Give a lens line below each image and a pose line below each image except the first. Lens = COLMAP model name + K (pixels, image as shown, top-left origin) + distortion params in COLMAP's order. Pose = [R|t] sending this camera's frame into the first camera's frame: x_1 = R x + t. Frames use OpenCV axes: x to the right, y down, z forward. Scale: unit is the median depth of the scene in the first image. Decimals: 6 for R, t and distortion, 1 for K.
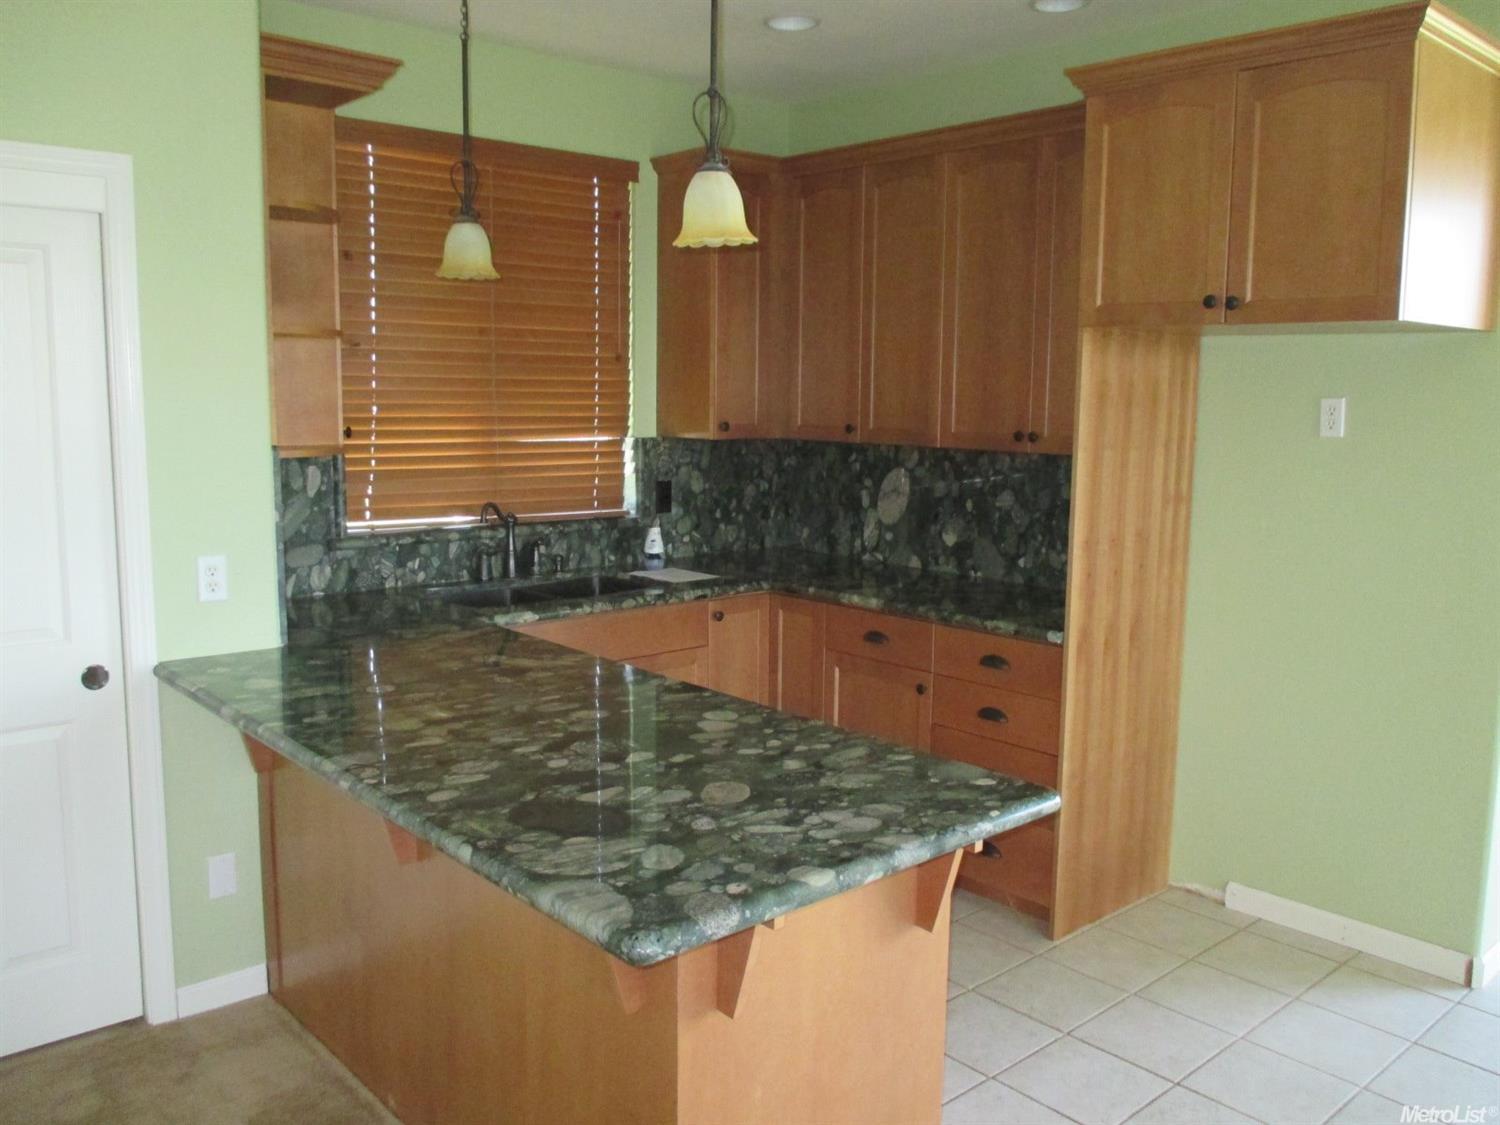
lens RADIAL K [[1258.9, 0, 750.0], [0, 1258.9, 562.5], [0, 0, 1]] dist [0.007513, 0.007361]
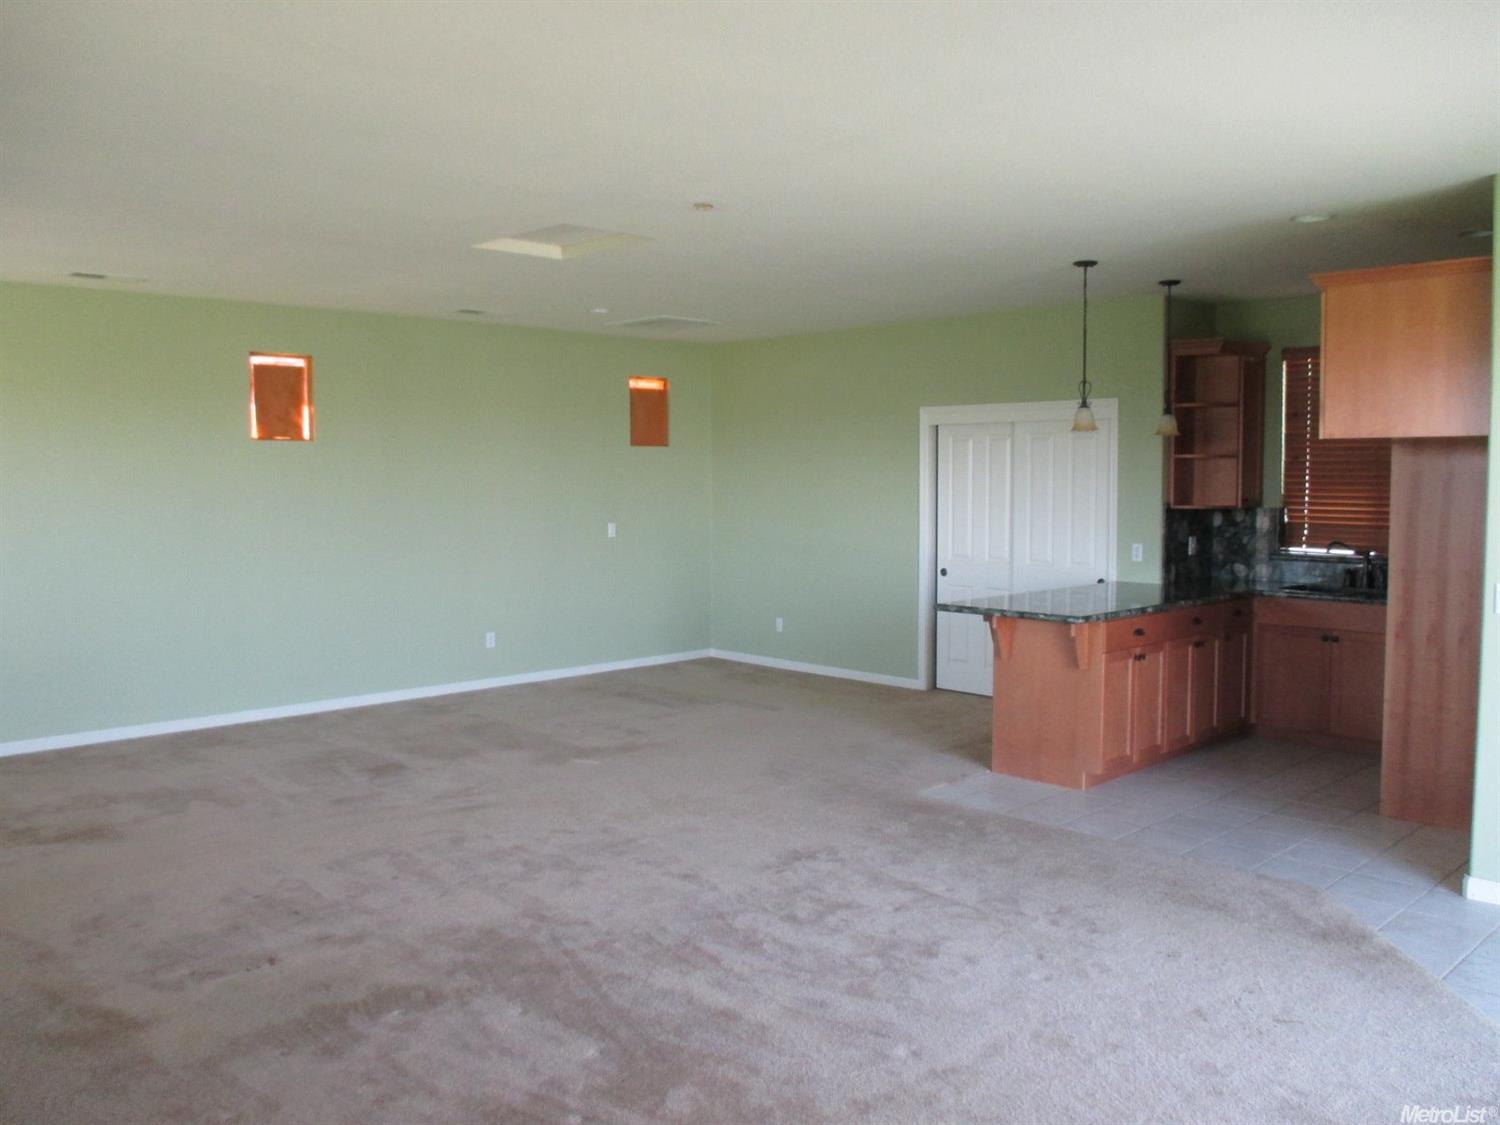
lens RADIAL K [[1258.9, 0, 750.0], [0, 1258.9, 562.5], [0, 0, 1]] dist [0.007513, 0.007361]
pose [[0.022935, 0.056354, -0.998147, 1.783373], [-0.139591, 0.988810, 0.052619, 0.006202], [0.989944, 0.138125, 0.030545, 0.105186]]
